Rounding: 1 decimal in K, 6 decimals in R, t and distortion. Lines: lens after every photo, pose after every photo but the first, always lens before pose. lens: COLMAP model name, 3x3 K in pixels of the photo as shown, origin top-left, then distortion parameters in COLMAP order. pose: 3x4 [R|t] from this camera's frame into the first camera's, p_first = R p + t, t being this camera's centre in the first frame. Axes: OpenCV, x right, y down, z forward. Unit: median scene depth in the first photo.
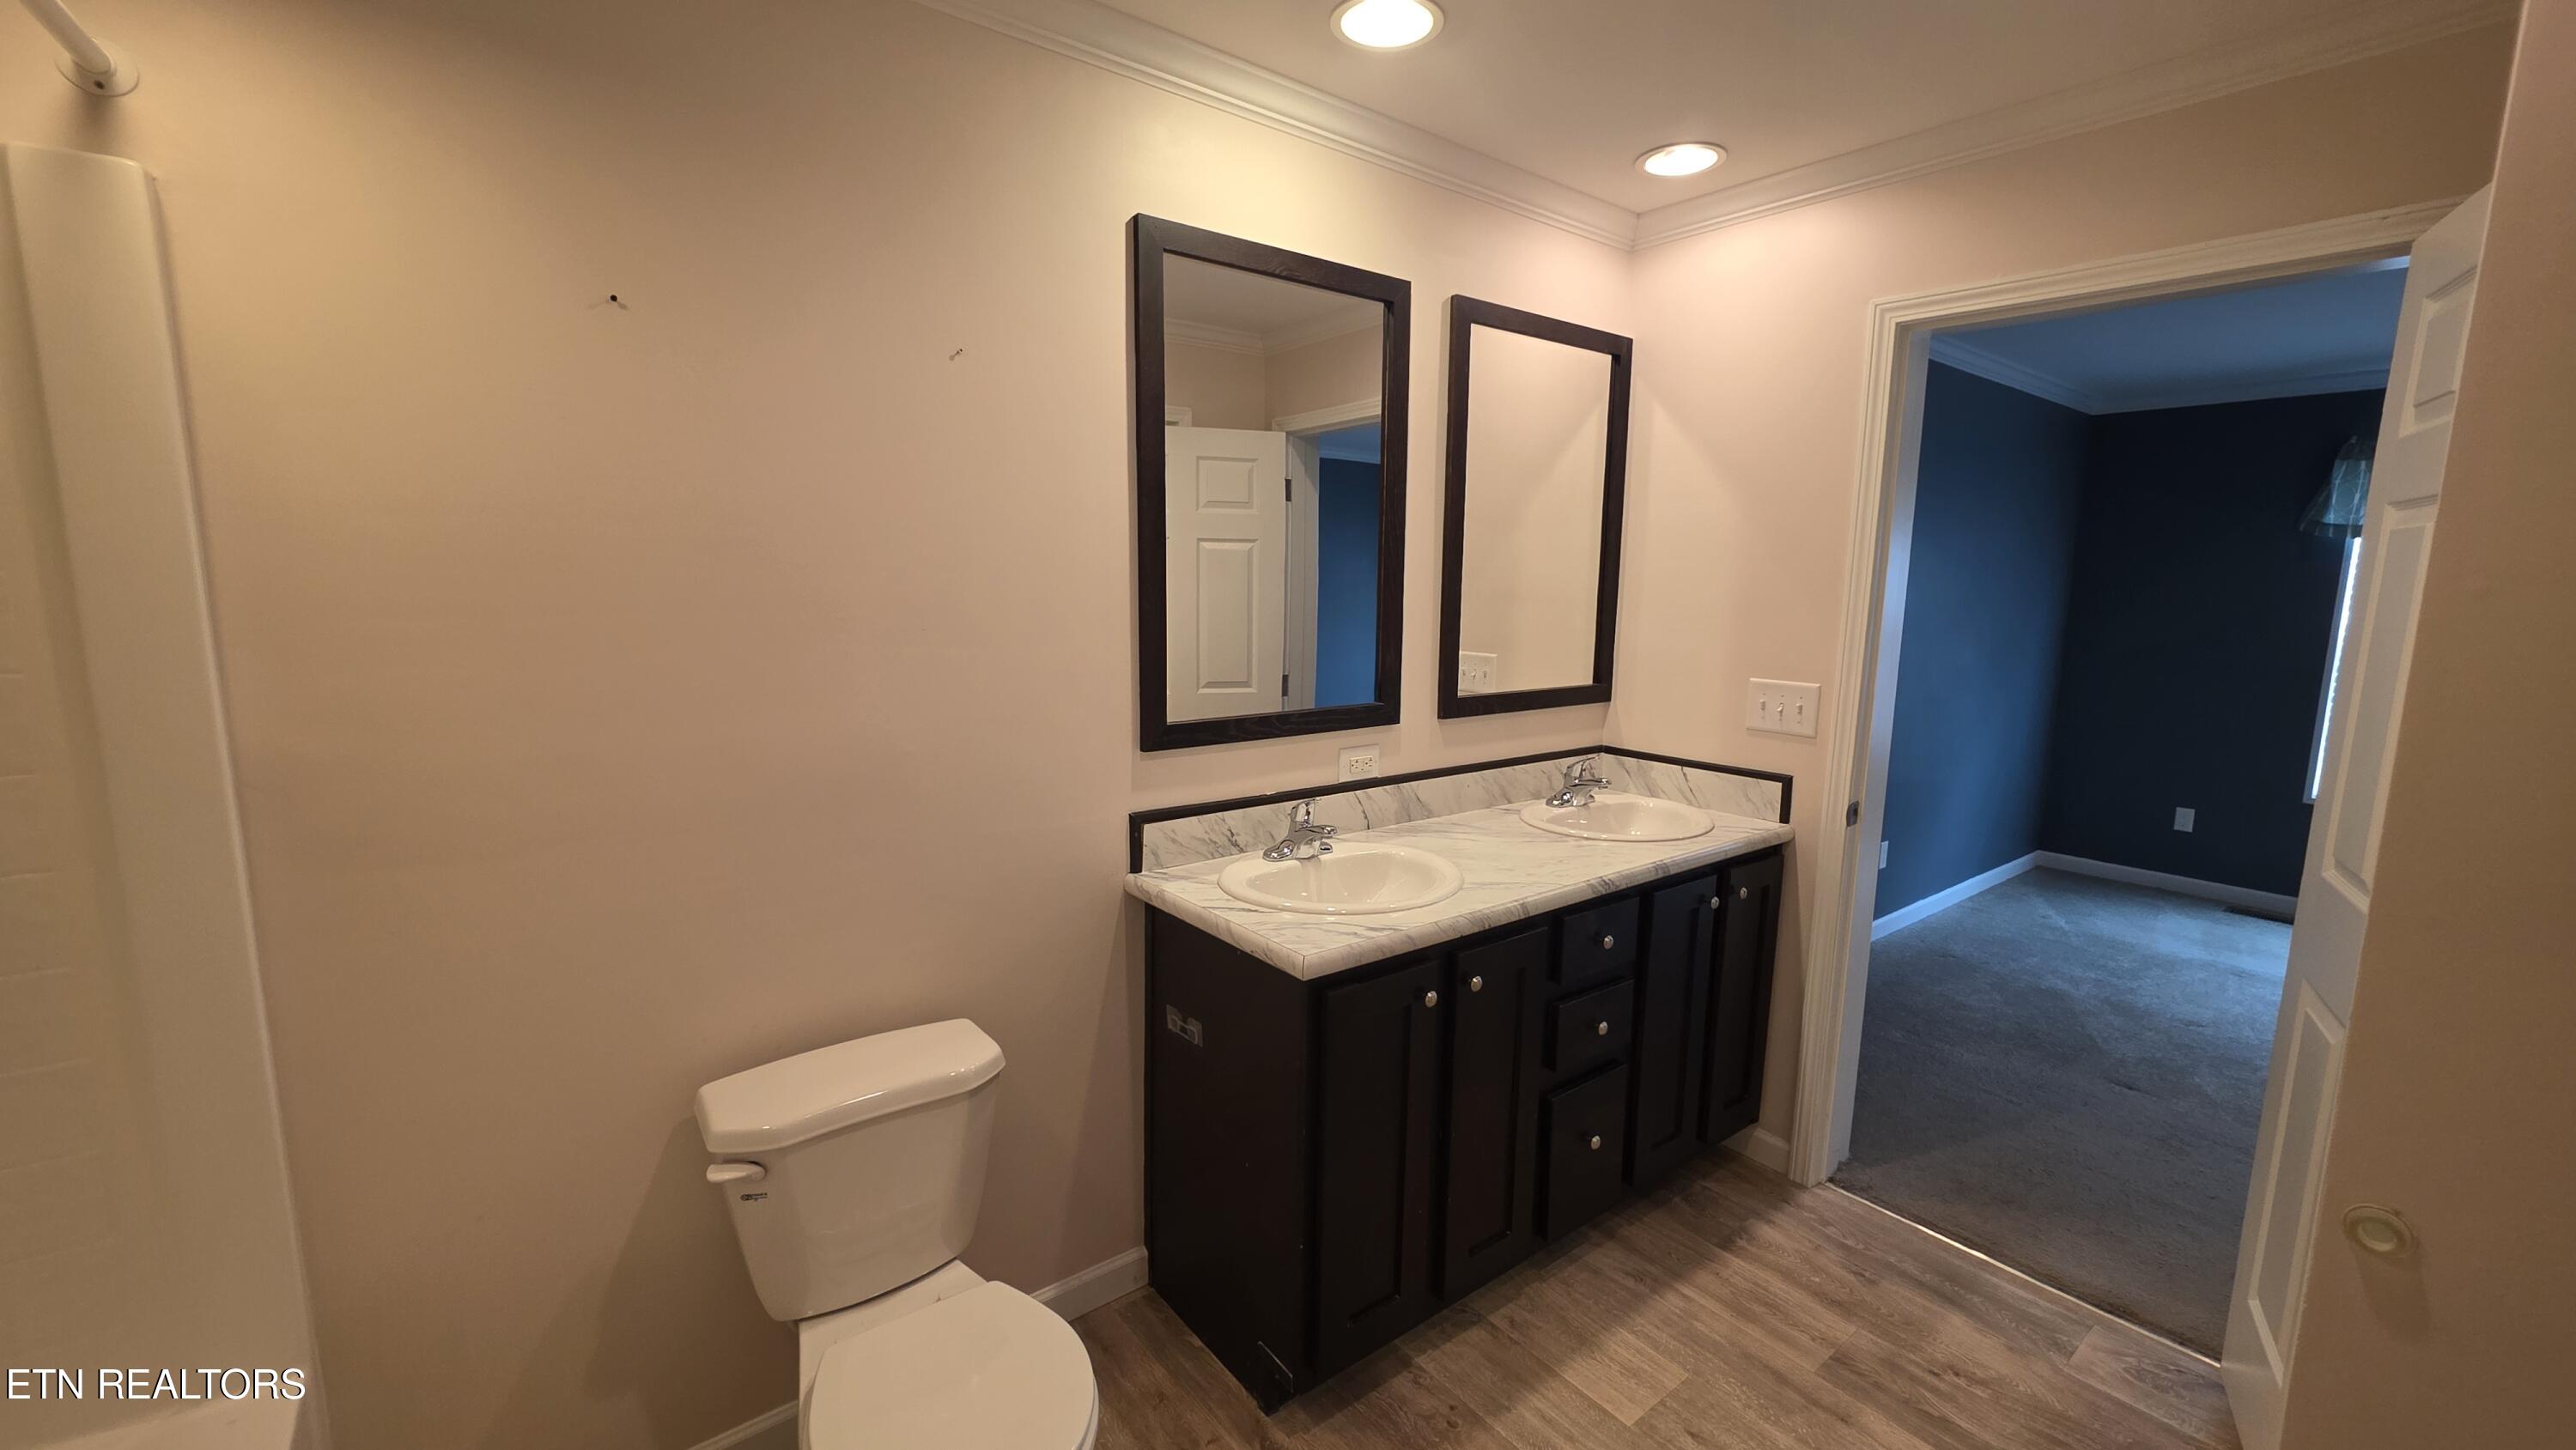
lens RADIAL K [[1039.3, 0, 1288.0], [0, 1039.3, 720.1], [0, 0, 1]] dist [-0.000250, 0.000025]
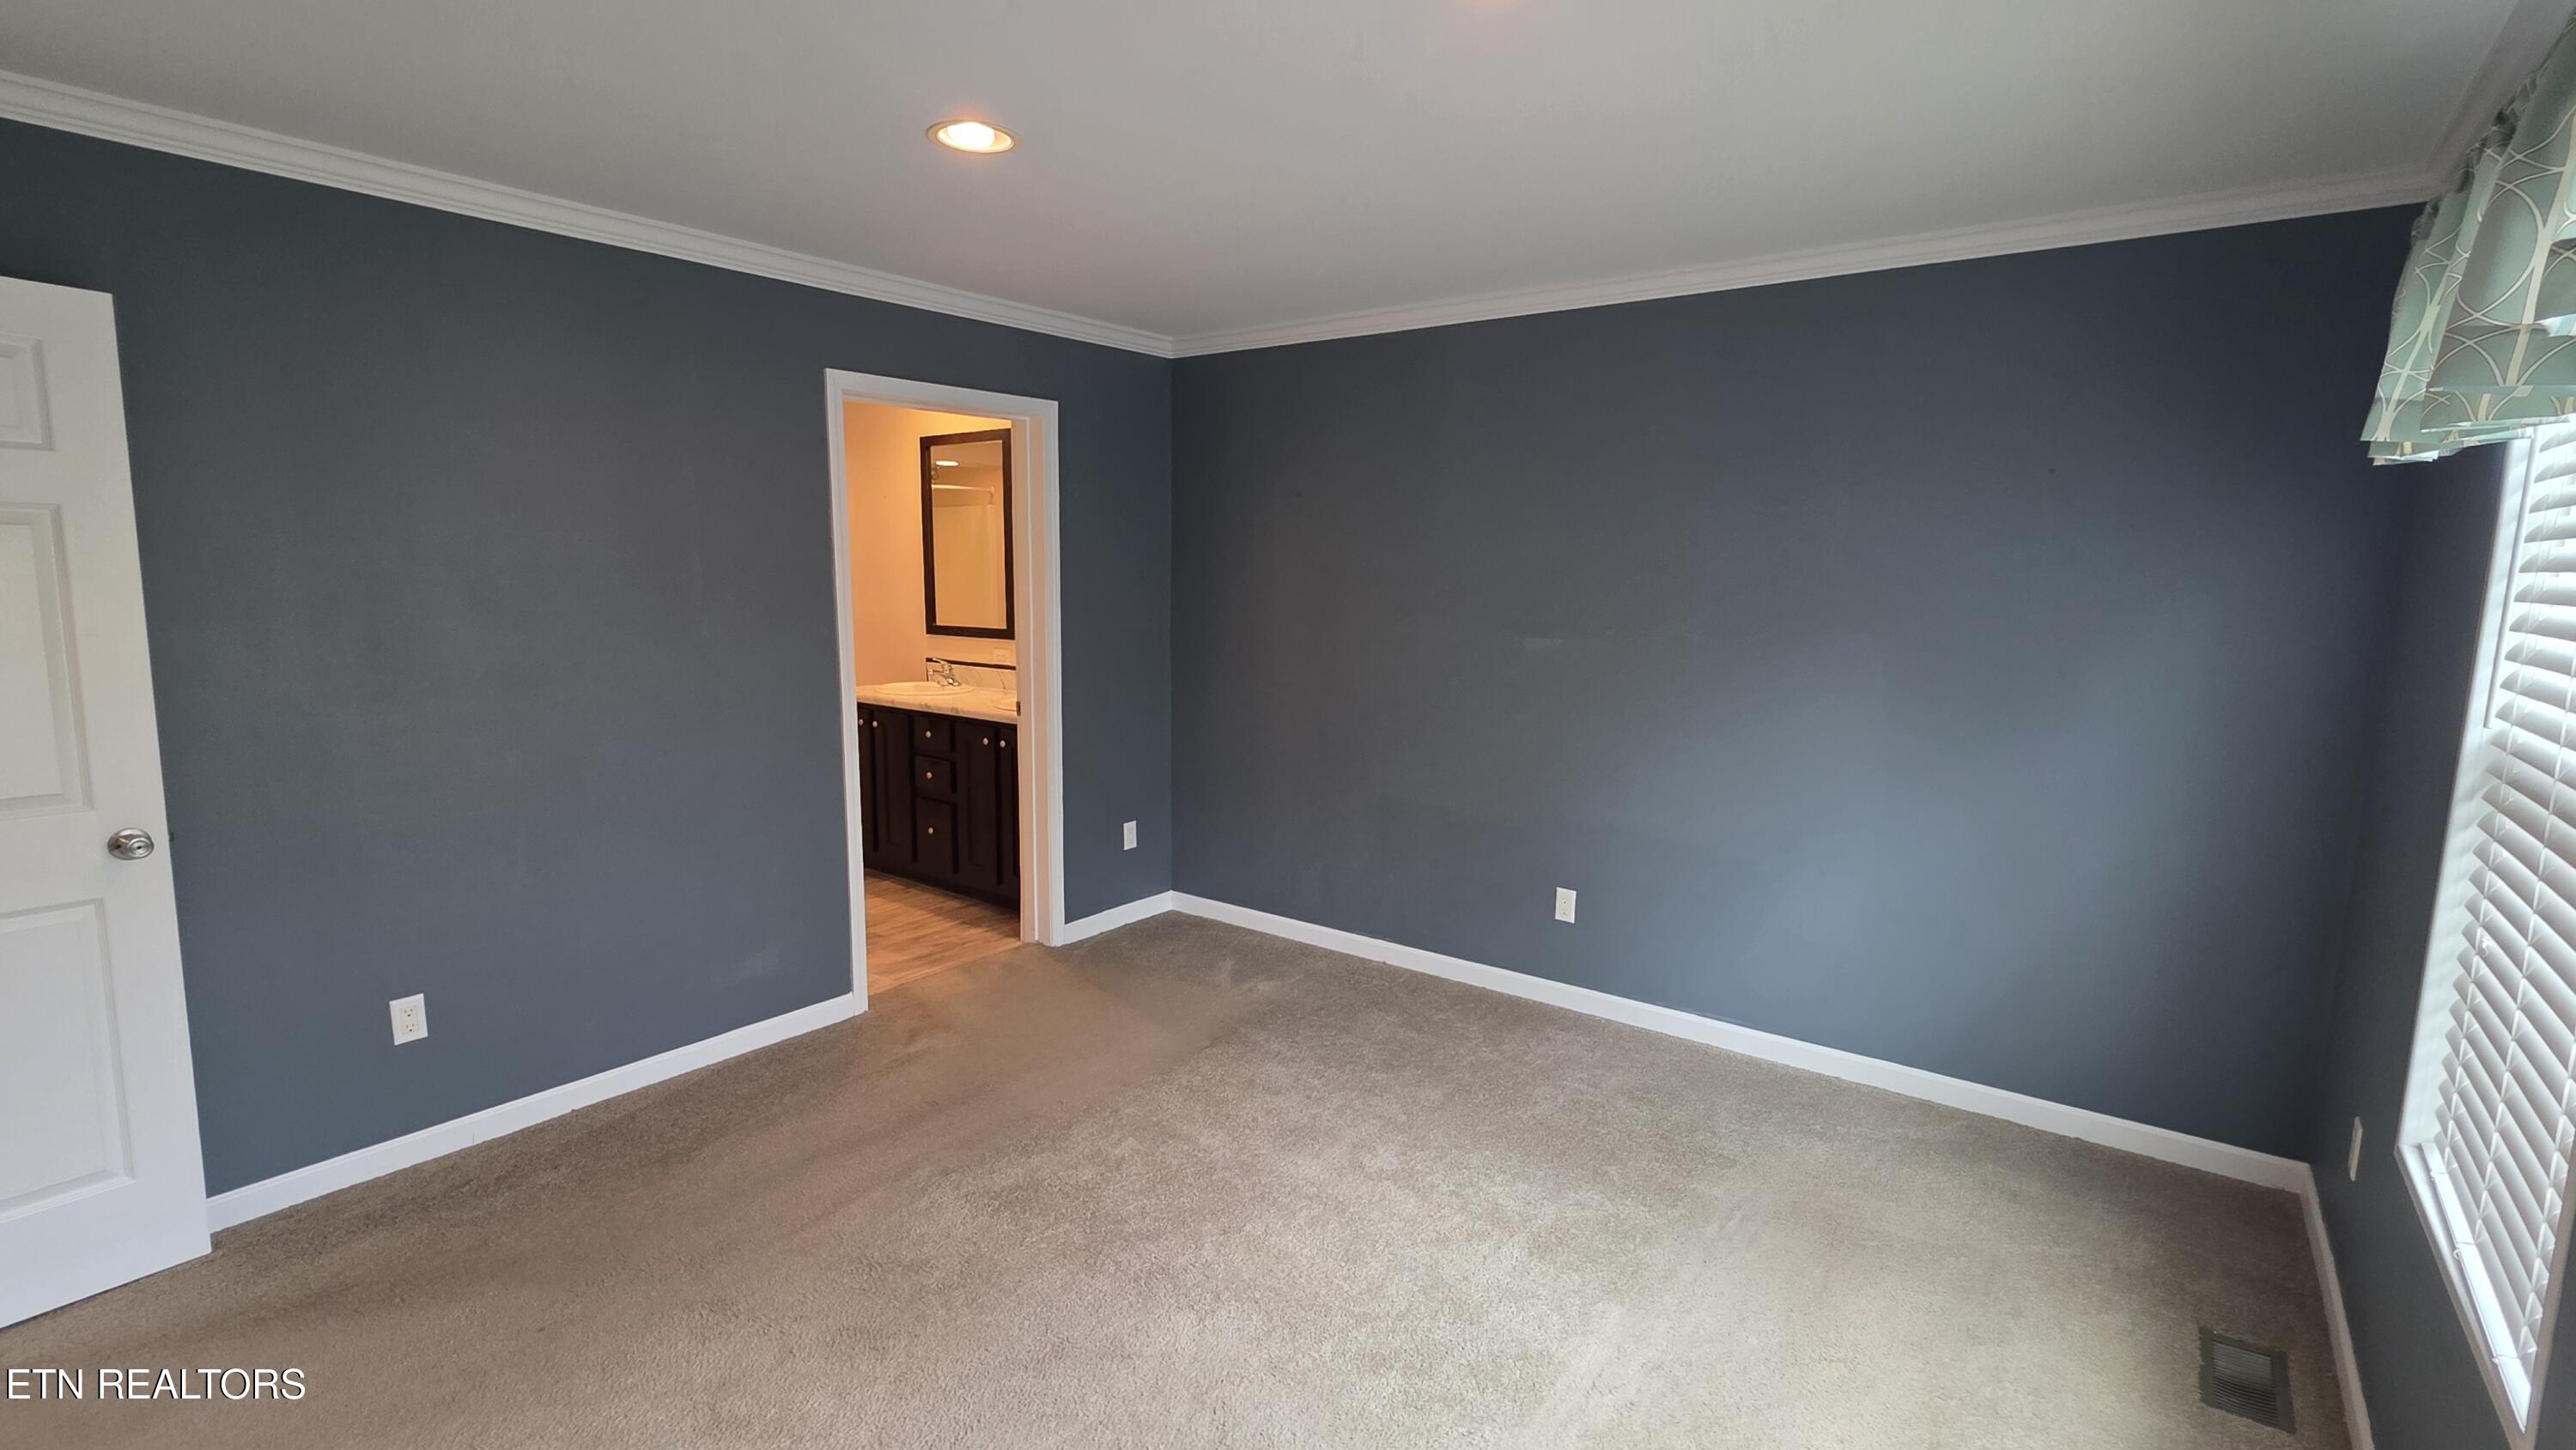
lens RADIAL K [[1160.2, 0, 1288.0], [0, 1160.2, 725.0], [0, 0, 1]] dist [-0.000910, -0.000010]
pose [[0.259321, 0.123284, -0.957890, 2.683052], [-0.141053, 0.986019, 0.088718, -0.123929], [0.955435, 0.112106, 0.273085, 0.998889]]
